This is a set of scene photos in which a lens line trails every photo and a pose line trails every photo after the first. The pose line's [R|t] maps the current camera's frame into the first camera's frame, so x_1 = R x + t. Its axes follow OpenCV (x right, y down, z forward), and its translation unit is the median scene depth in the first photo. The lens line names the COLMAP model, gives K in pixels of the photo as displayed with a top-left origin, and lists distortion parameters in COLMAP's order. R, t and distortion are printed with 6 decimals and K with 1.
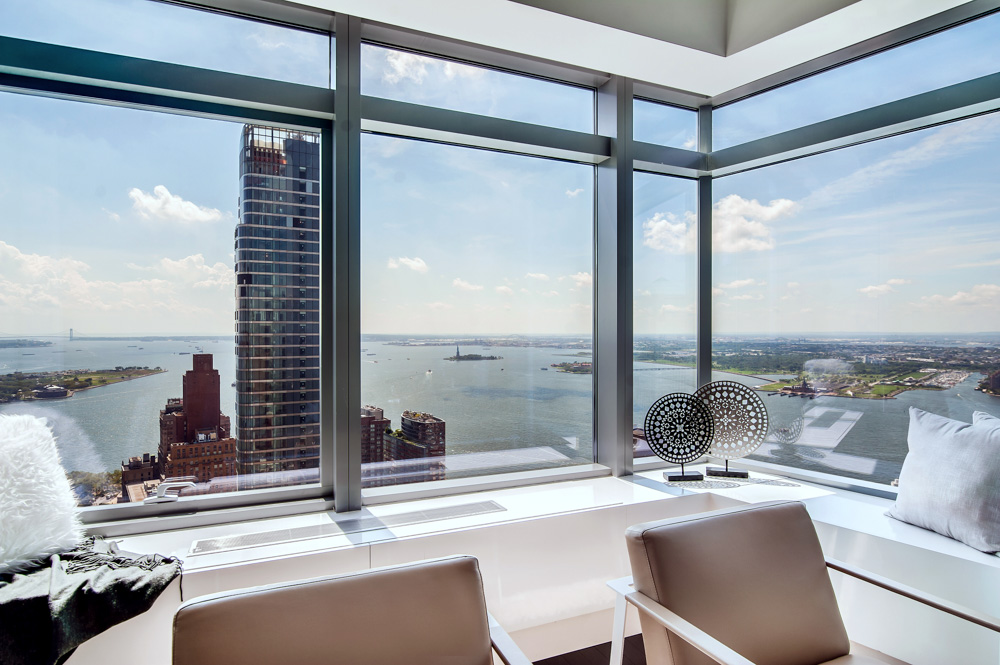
lens RADIAL K [[556.3, 0, 499.7], [0, 556.3, 332.9], [0, 0, 1]] dist [-0.014123, -0.000397]
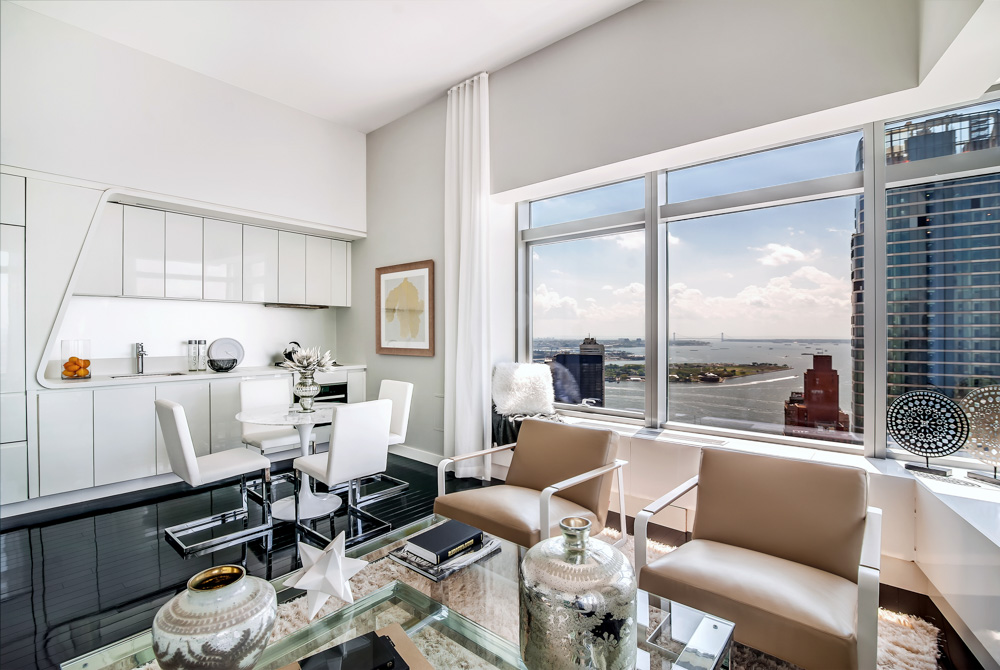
lens RADIAL K [[456.1, 0, 491.7], [0, 456.1, 337.3], [0, 0, 1]] dist [0.000482, -0.000541]
pose [[0.426331, 0.007626, -0.904535, 0.765457], [-0.005399, 0.999968, 0.005886, 0.002359], [0.904551, 0.002374, 0.426359, -0.141705]]
